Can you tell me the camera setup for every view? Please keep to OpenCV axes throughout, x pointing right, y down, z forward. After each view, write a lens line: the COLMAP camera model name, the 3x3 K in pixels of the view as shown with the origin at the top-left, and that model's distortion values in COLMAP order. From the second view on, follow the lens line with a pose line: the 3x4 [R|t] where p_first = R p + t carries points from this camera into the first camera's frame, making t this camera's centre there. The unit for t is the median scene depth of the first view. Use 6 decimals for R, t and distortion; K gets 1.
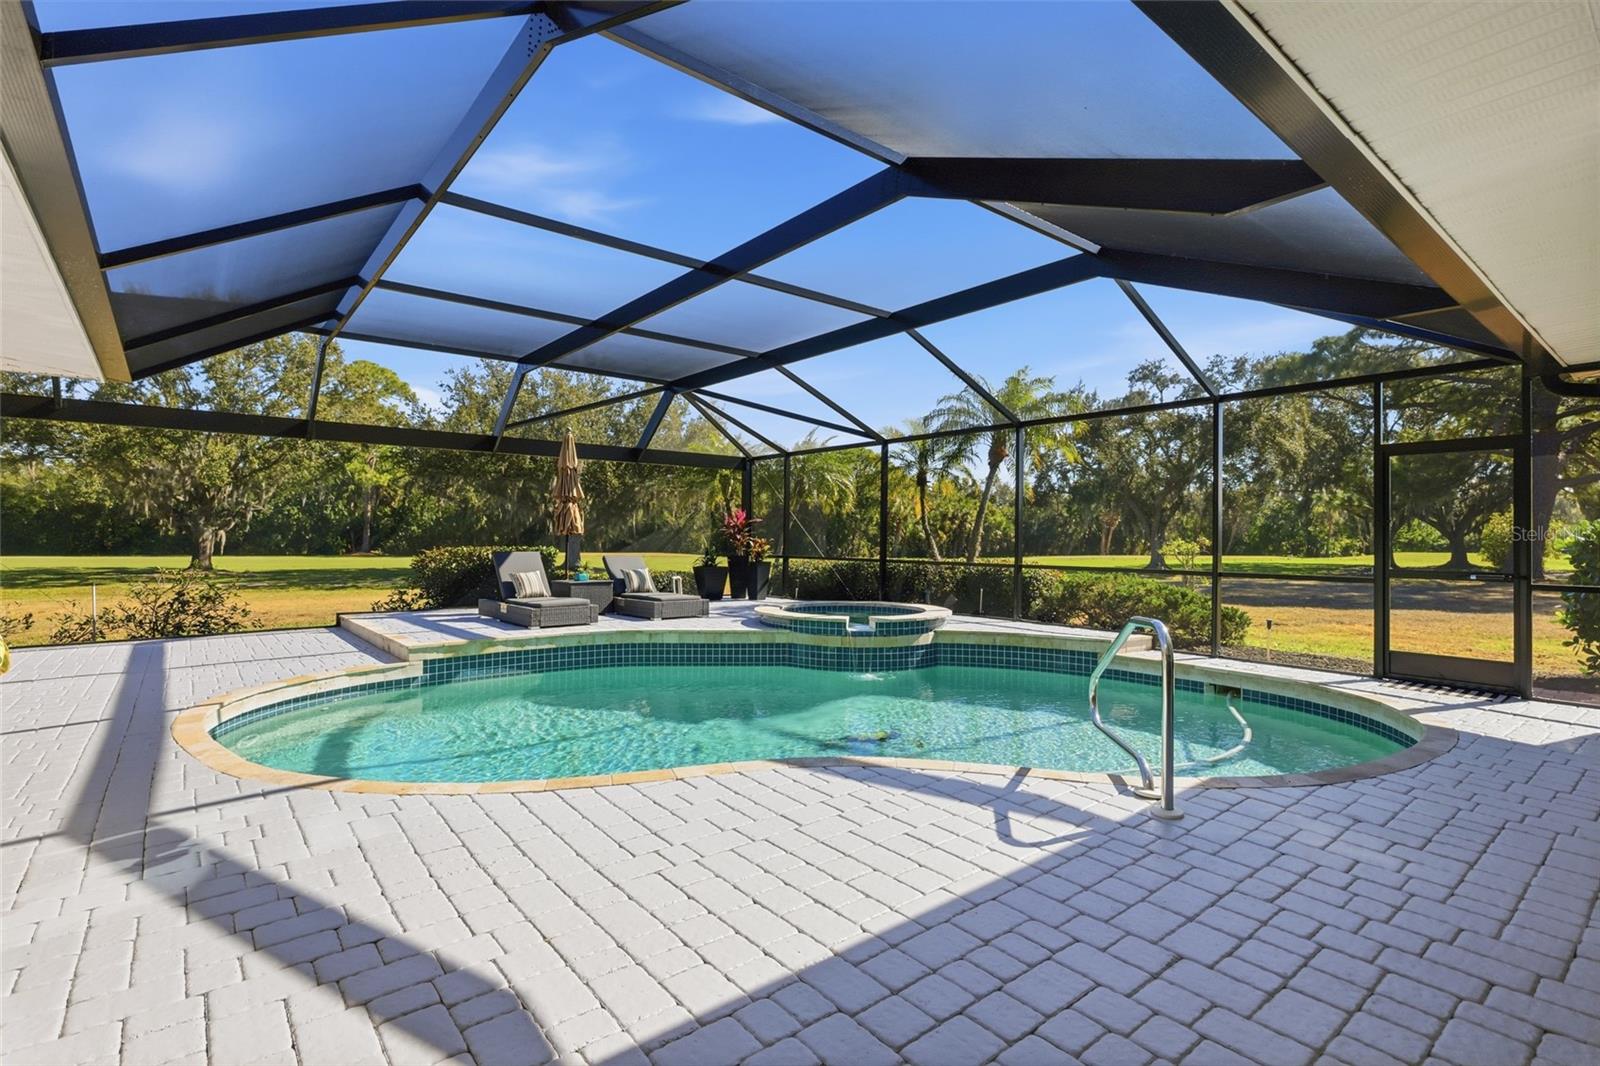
lens RADIAL K [[761.0, 0, 800.9], [0, 761.0, 535.8], [0, 0, 1]] dist [0.001591, 0.000114]
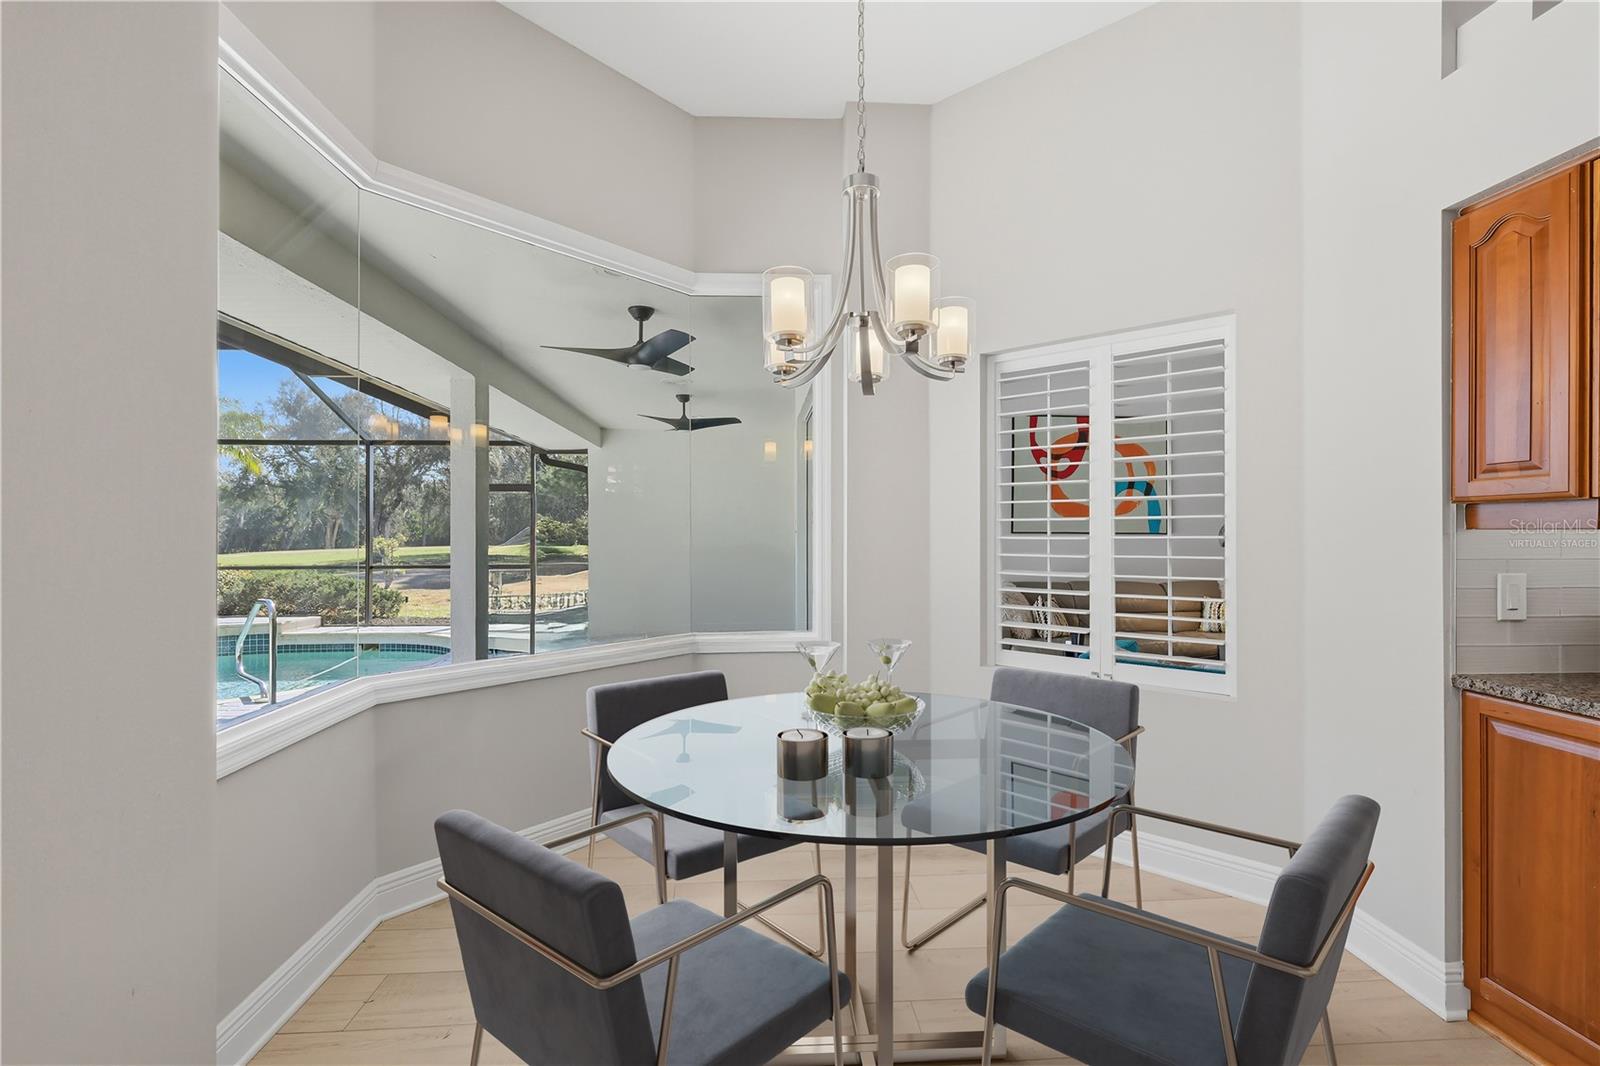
lens RADIAL K [[712.2, 0, 803.0], [0, 712.2, 529.4], [0, 0, 1]] dist [0.000565, 0.000892]
pose [[0.575026, -0.009891, 0.818075, -0.059329], [0.006484, 0.999951, 0.007533, -0.020298], [-0.818109, 0.000973, 0.575062, -0.345223]]
